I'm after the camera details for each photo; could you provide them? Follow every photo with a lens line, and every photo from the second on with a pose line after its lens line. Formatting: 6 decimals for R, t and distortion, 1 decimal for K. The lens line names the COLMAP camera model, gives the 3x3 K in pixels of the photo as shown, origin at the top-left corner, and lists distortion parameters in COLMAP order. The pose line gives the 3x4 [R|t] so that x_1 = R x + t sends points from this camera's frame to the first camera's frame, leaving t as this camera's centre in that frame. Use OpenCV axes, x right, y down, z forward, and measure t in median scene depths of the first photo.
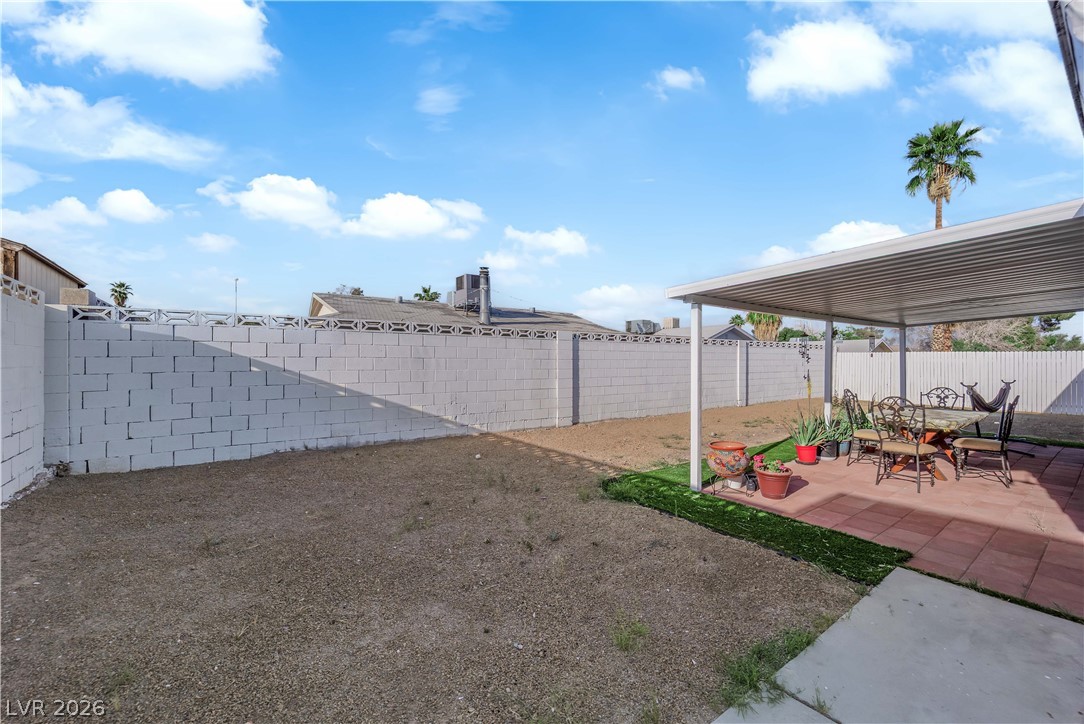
lens RADIAL K [[435.4, 0, 541.5], [0, 435.4, 358.2], [0, 0, 1]] dist [-0.013903, -0.001553]
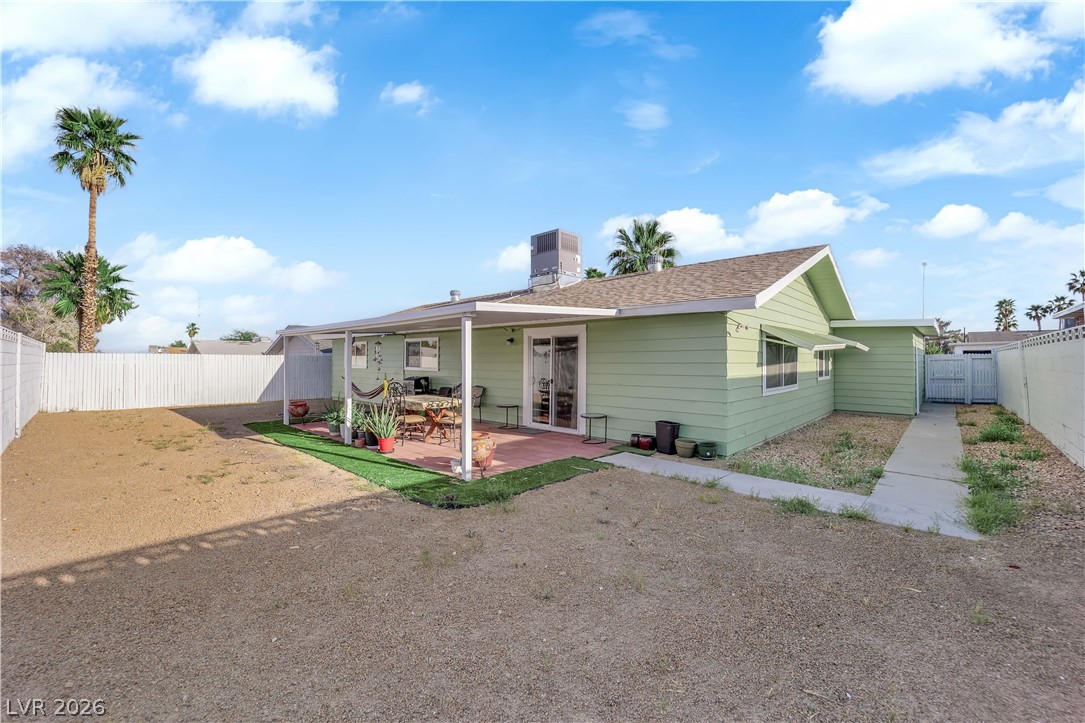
lens RADIAL K [[435.8, 0, 547.7], [0, 435.8, 360.7], [0, 0, 1]] dist [-0.013903, -0.001553]
pose [[-0.172053, -0.004002, 0.985080, -0.163434], [-0.000113, 0.999992, 0.004042, -0.003422], [-0.985088, 0.000584, -0.172052, 0.201697]]
